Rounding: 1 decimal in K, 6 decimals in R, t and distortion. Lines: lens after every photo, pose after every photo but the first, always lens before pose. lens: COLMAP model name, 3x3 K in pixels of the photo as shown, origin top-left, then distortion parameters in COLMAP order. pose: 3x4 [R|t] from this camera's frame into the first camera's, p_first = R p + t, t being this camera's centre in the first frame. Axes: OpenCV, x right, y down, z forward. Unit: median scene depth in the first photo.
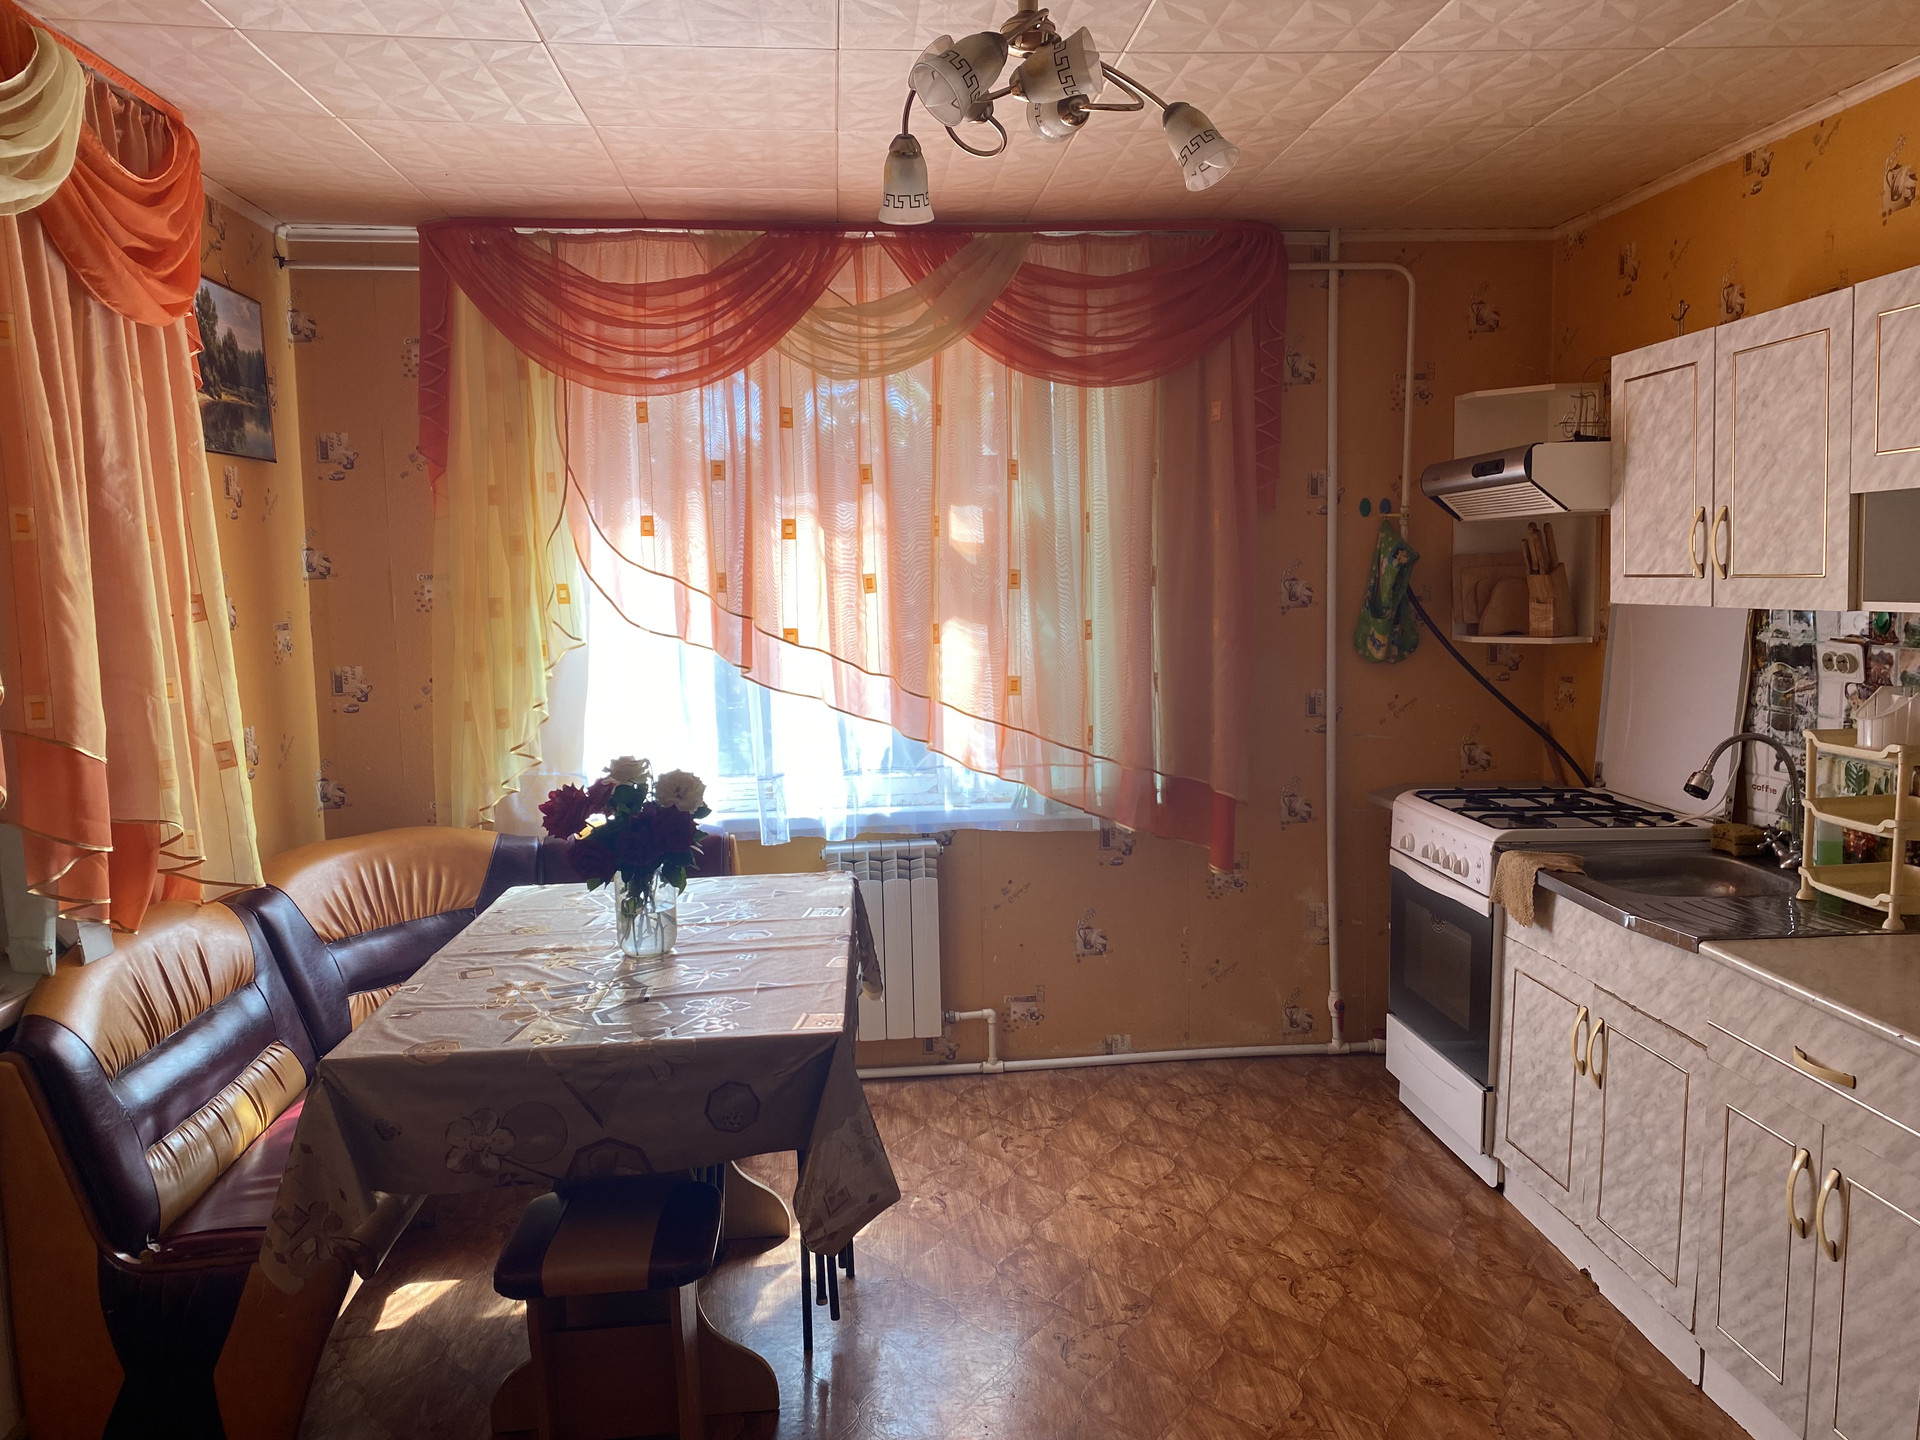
lens RADIAL K [[1424.1, 0, 959.9], [0, 1424.1, 687.1], [0, 0, 1]] dist [0.036388, -0.094564]
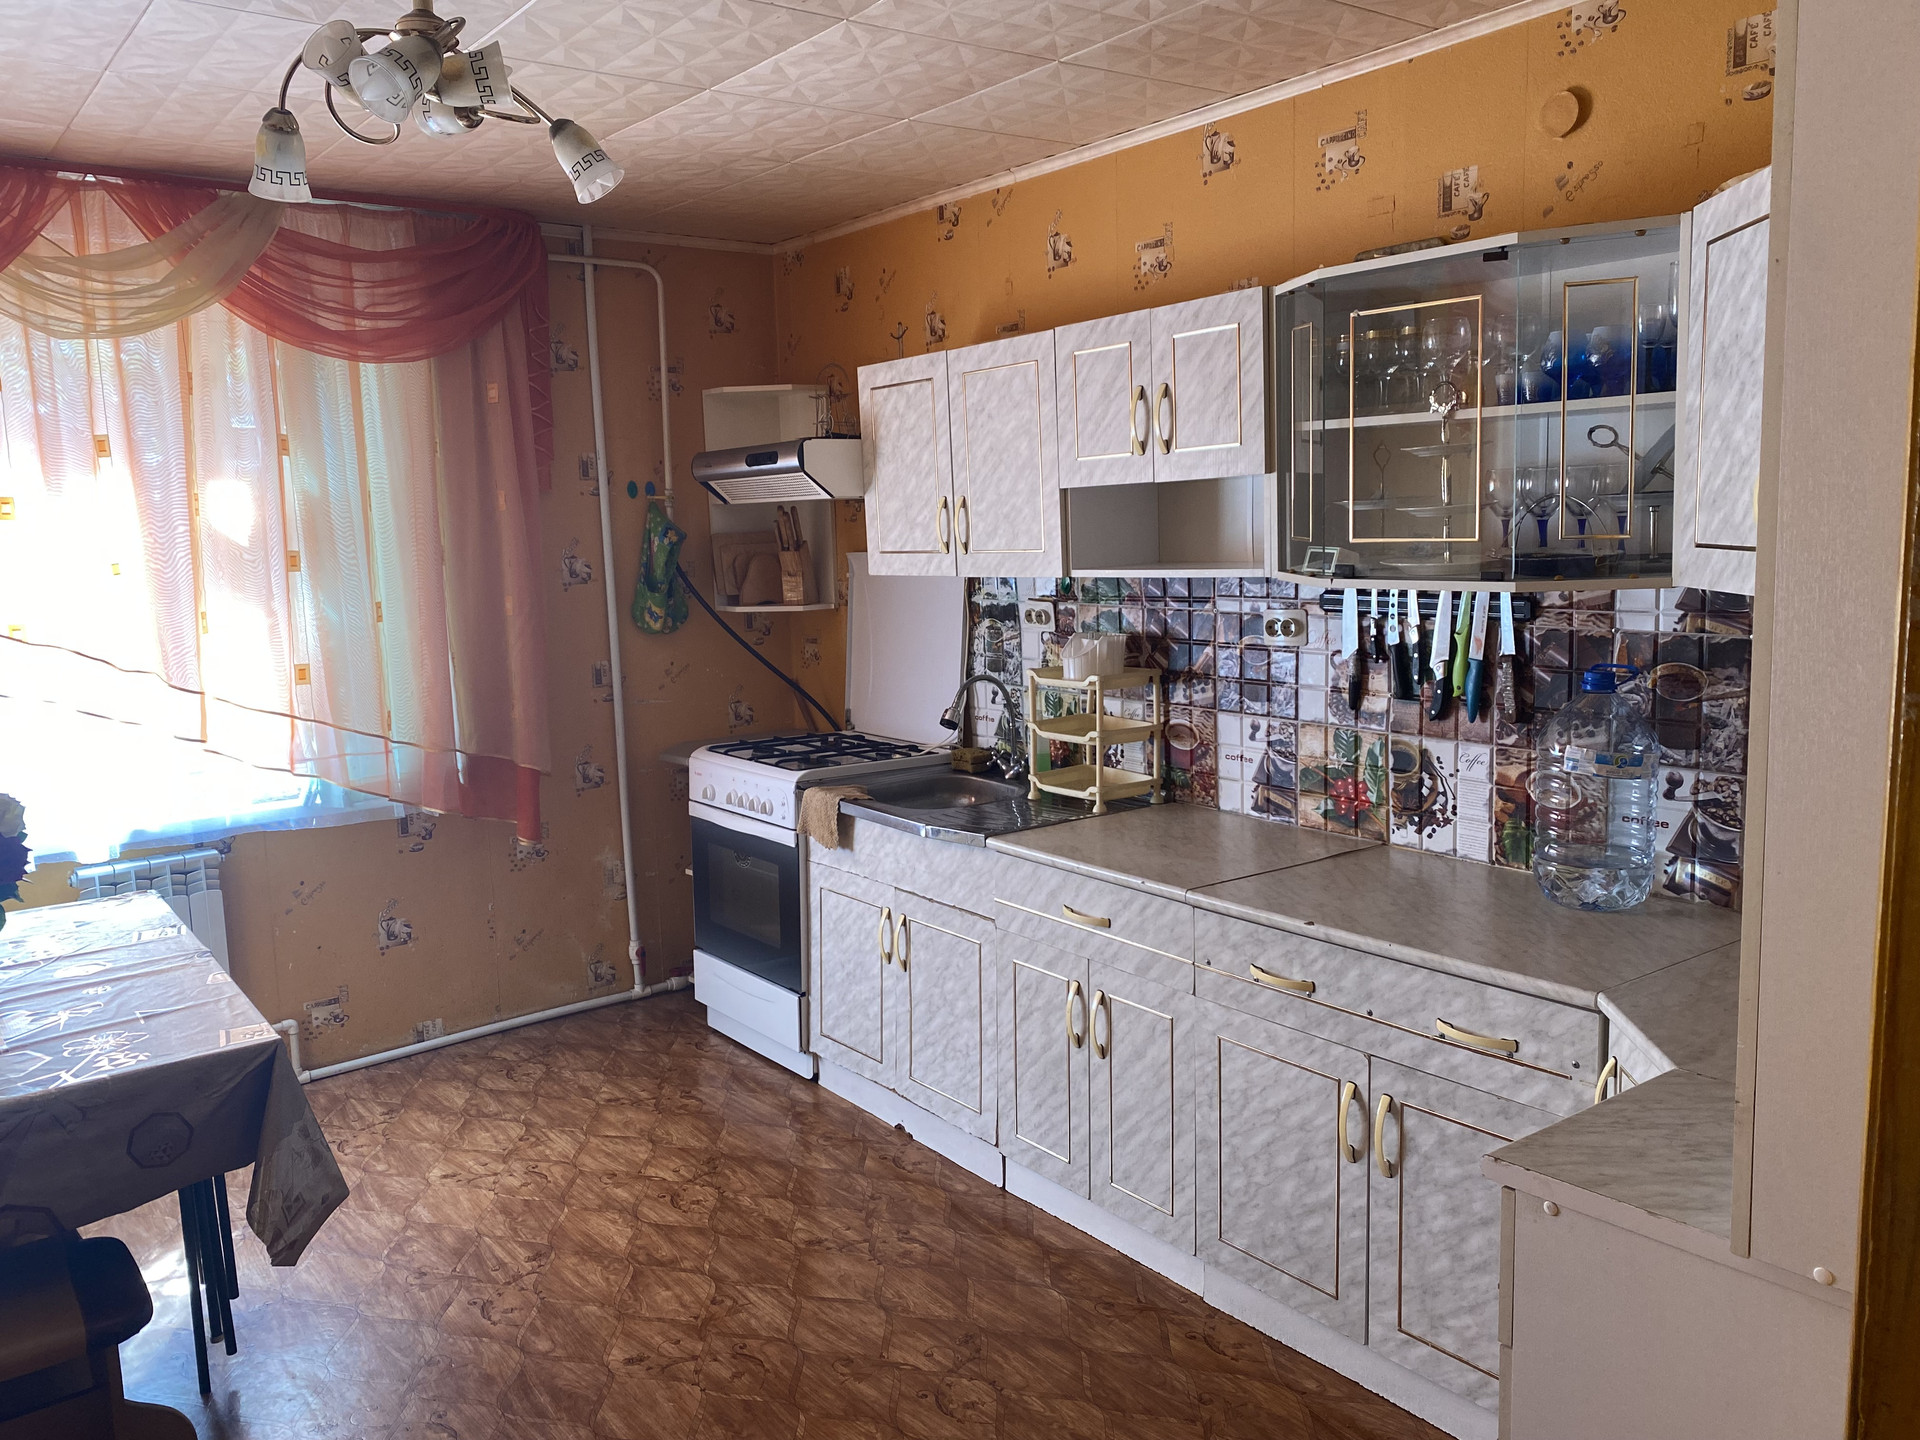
lens RADIAL K [[1424.1, 0, 959.9], [0, 1424.1, 687.1], [0, 0, 1]] dist [0.036388, -0.094564]
pose [[0.832018, -0.066023, 0.550806, -0.146746], [0.055562, 0.997818, 0.035676, -0.002973], [-0.551959, 0.000921, 0.833871, -0.040427]]
